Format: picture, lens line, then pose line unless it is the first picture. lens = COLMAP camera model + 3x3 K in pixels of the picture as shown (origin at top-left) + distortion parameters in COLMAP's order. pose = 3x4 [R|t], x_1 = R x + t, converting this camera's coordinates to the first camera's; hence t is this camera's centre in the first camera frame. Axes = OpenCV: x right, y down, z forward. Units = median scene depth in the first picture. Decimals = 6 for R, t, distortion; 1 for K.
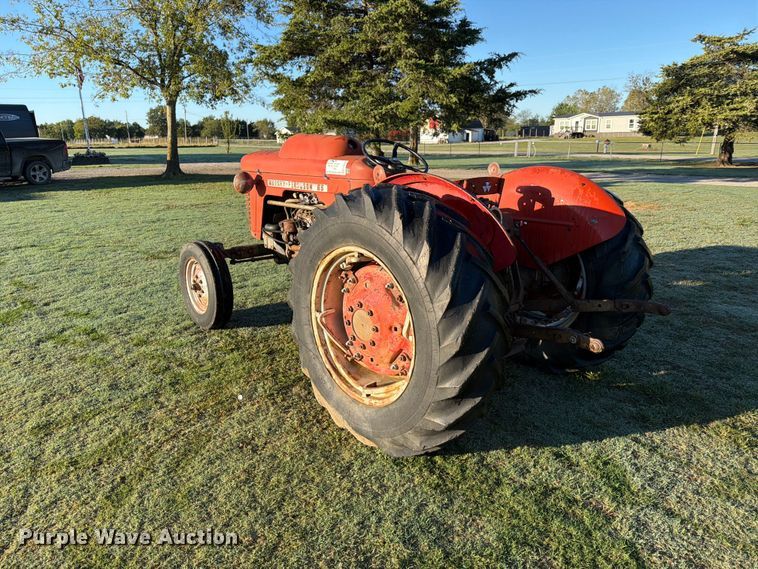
lens RADIAL K [[535.4, 0, 374.2], [0, 535.4, 288.1], [0, 0, 1]] dist [0.037176, -0.055395]
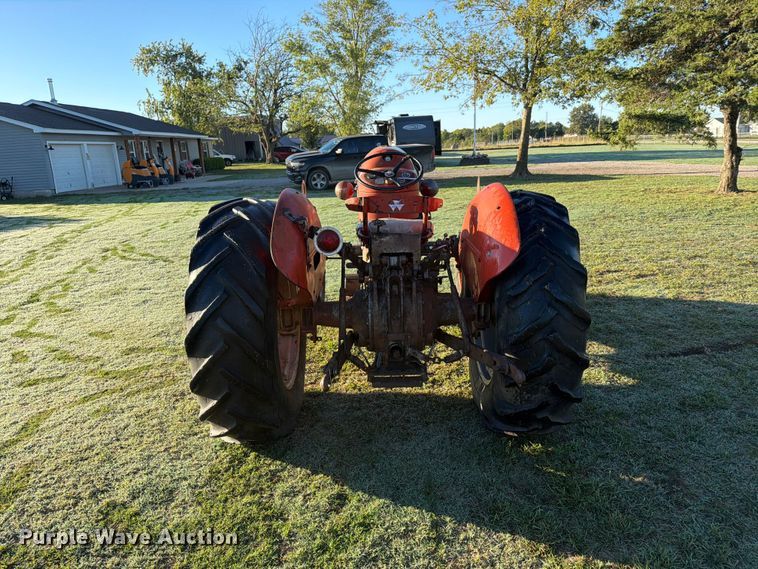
lens RADIAL K [[535.4, 0, 380.4], [0, 535.4, 282.1], [0, 0, 1]] dist [0.037176, -0.055395]
pose [[0.751967, 0.136043, -0.645010, 0.124132], [-0.139779, 0.989129, 0.045666, -0.014220], [0.644211, 0.055819, 0.762808, 0.041314]]
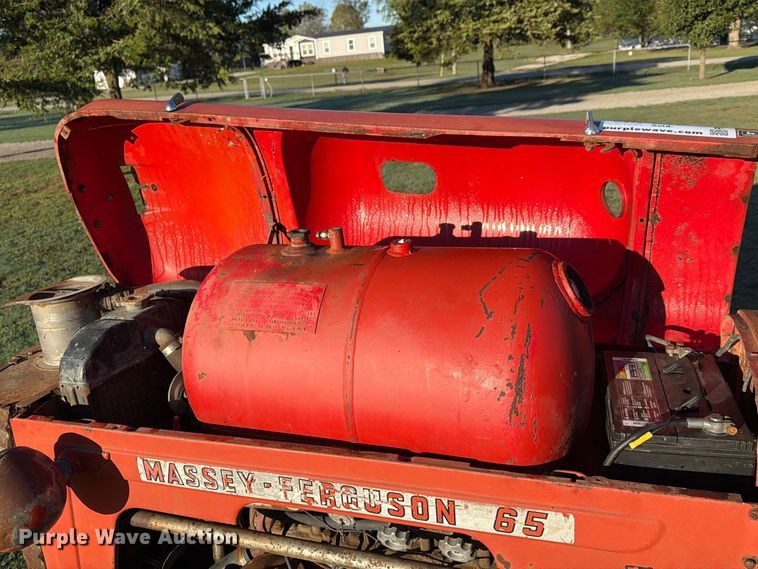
lens RADIAL K [[648.0, 0, 375.8], [0, 648.0, 288.7], [0, 0, 1]] dist [0.000656, -0.012586]
pose [[0.881732, -0.224749, 0.414773, -0.043789], [0.203345, 0.974417, 0.095722, -0.058294], [-0.425675, -0.000059, 0.904876, 0.150752]]
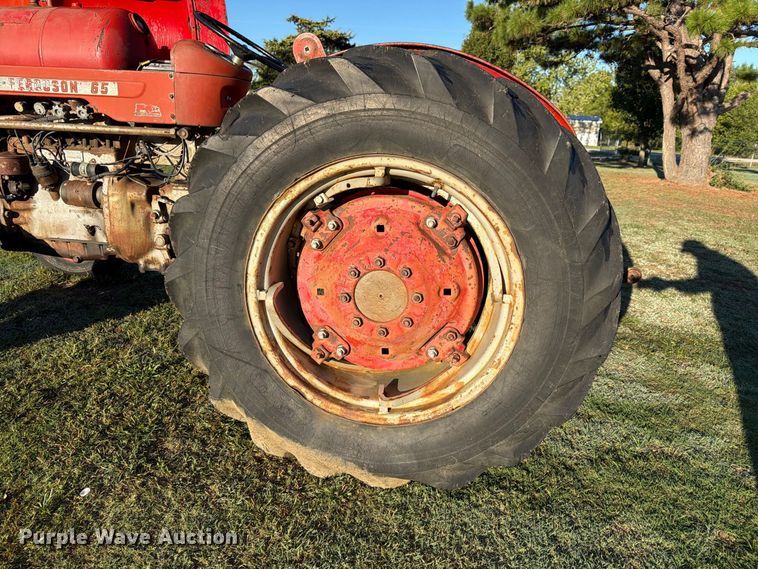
lens RADIAL K [[535.4, 0, 381.1], [0, 535.4, 294.6], [0, 0, 1]] dist [0.037176, -0.055395]
pose [[0.754240, -0.148748, 0.639528, -0.051399], [0.112982, 0.988875, 0.096755, 0.001311], [-0.646806, -0.000721, 0.762654, 0.070559]]
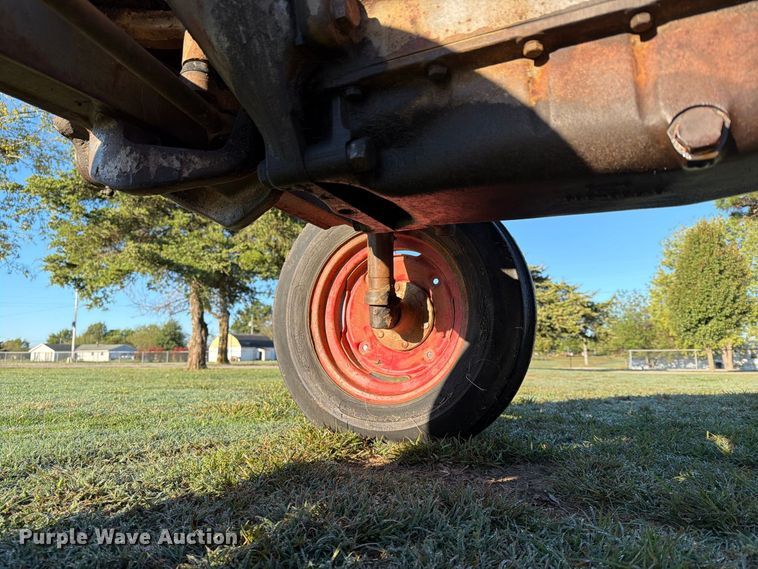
lens RADIAL K [[535.4, 0, 381.1], [0, 535.4, 282.6], [0, 0, 1]] dist [0.037176, -0.055395]
pose [[0.920522, 0.070836, 0.384215, -0.040473], [0.093596, 0.914805, -0.392902, 0.008593], [-0.379313, 0.397636, 0.835468, 0.202369]]
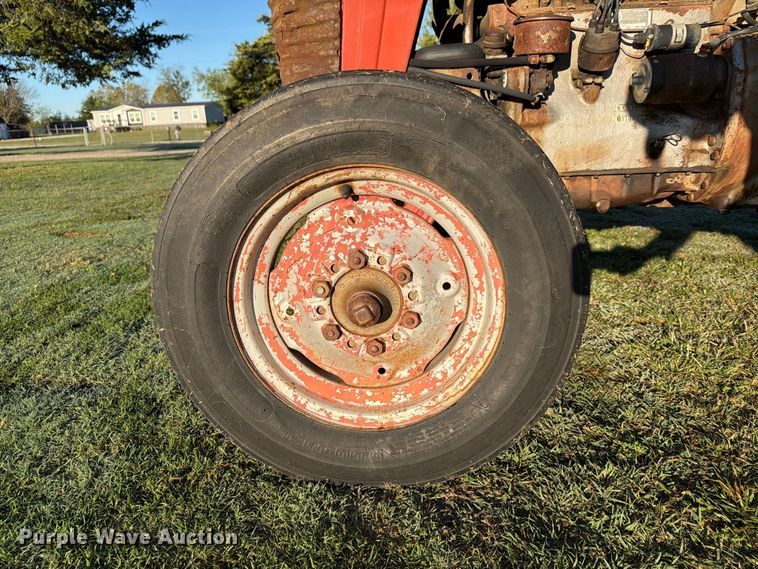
lens RADIAL K [[535.4, 0, 373.5], [0, 535.4, 282.3], [0, 0, 1]] dist [0.037176, -0.055395]
pose [[0.697086, -0.220525, 0.682231, -0.099272], [0.225955, 0.970607, 0.082865, -0.005842], [-0.680452, 0.096389, 0.726425, 0.182062]]
